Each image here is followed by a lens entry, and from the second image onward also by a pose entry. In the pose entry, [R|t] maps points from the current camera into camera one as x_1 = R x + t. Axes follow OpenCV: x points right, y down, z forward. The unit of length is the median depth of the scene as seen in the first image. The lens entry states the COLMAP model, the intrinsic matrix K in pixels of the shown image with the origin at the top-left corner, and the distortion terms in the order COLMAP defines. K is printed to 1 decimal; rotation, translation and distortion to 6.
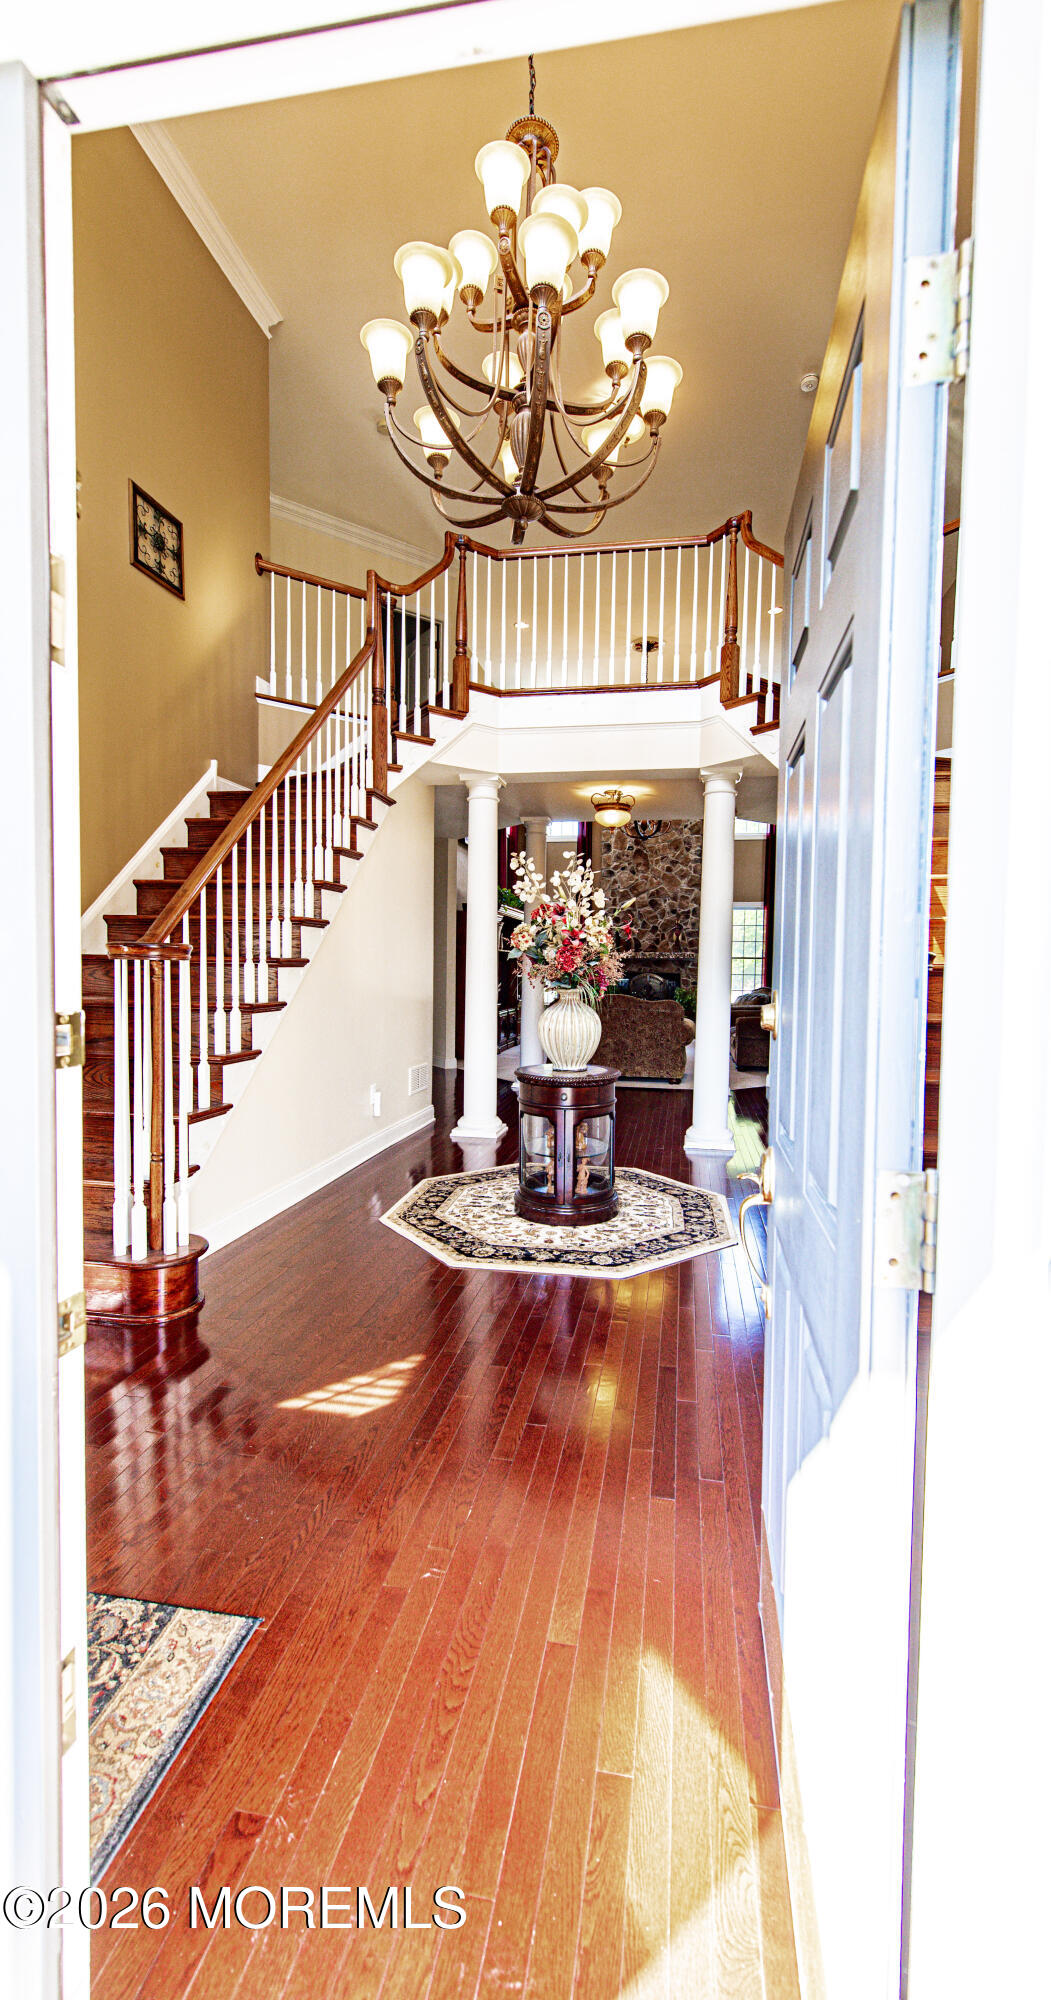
lens RADIAL K [[767.3, 0, 561.5], [0, 767.3, 993.6], [0, 0, 1]] dist [0.000300, -0.000069]
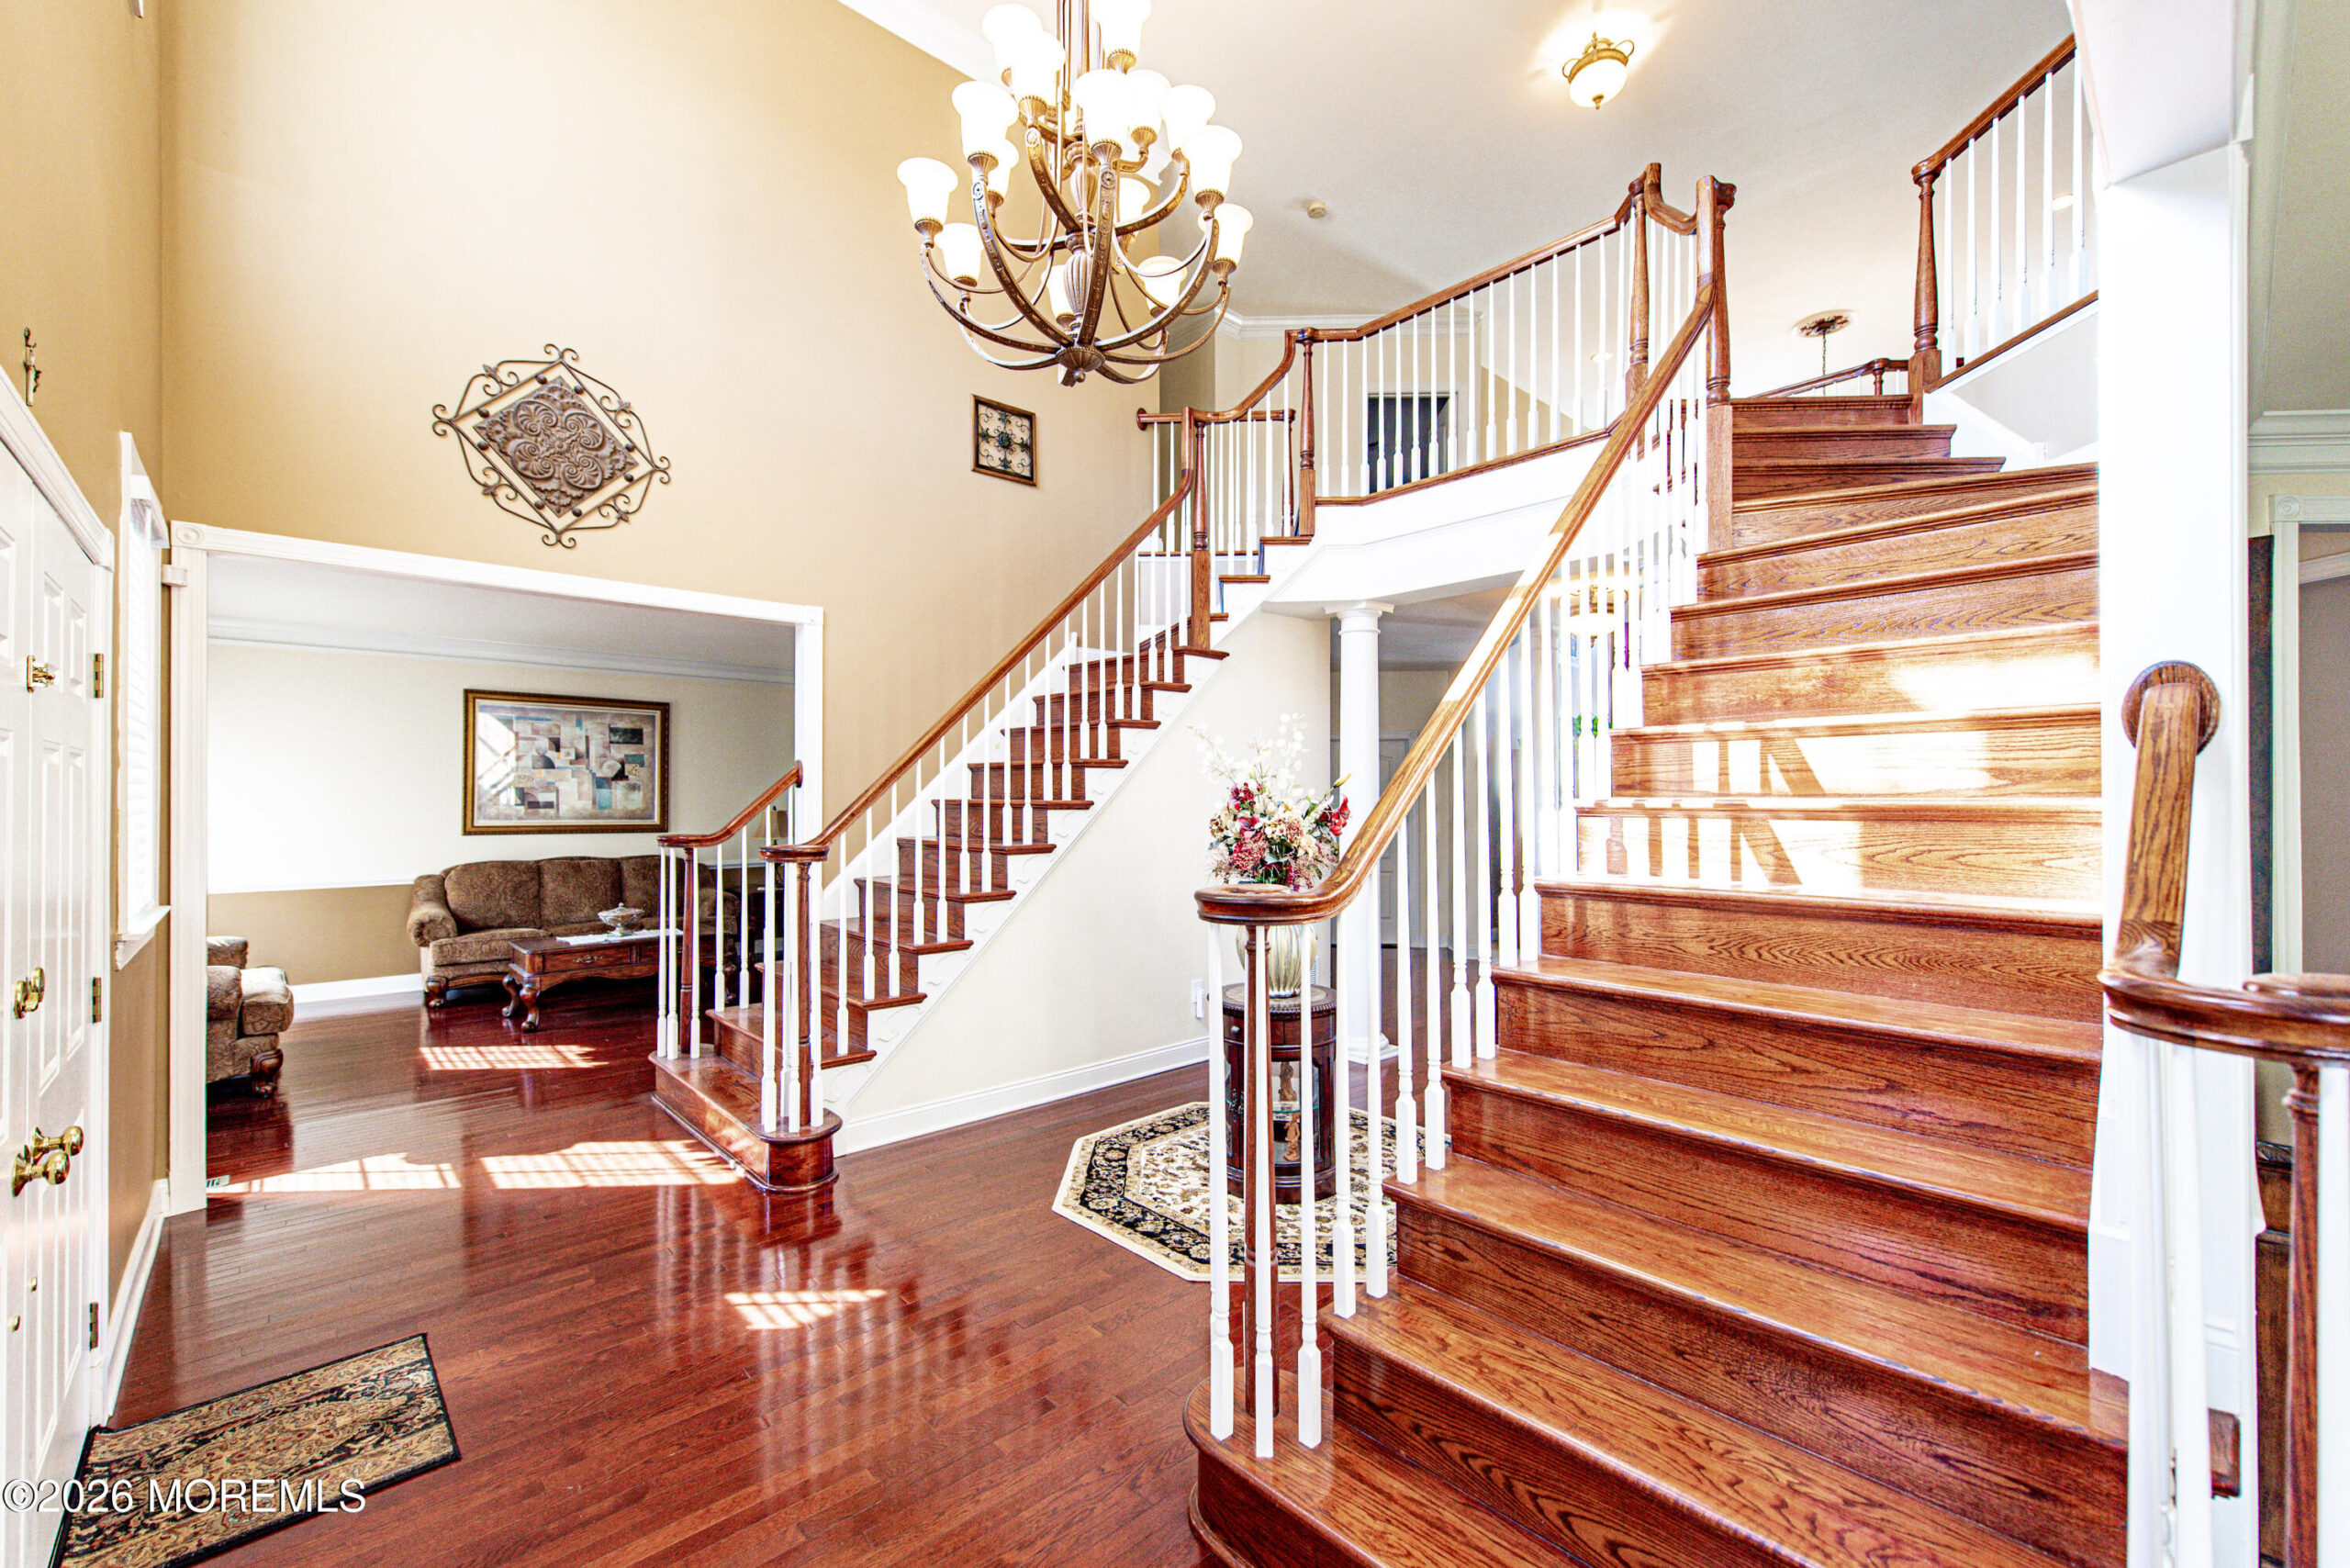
lens RADIAL K [[947.1, 0, 1175.0], [0, 947.1, 784.0], [0, 0, 1]] dist [0.000503, -0.000003]
pose [[0.788526, -0.021912, -0.614611, 0.543731], [-0.012057, 0.998622, -0.051071, -0.066498], [0.614884, 0.047681, 0.787175, 0.174607]]
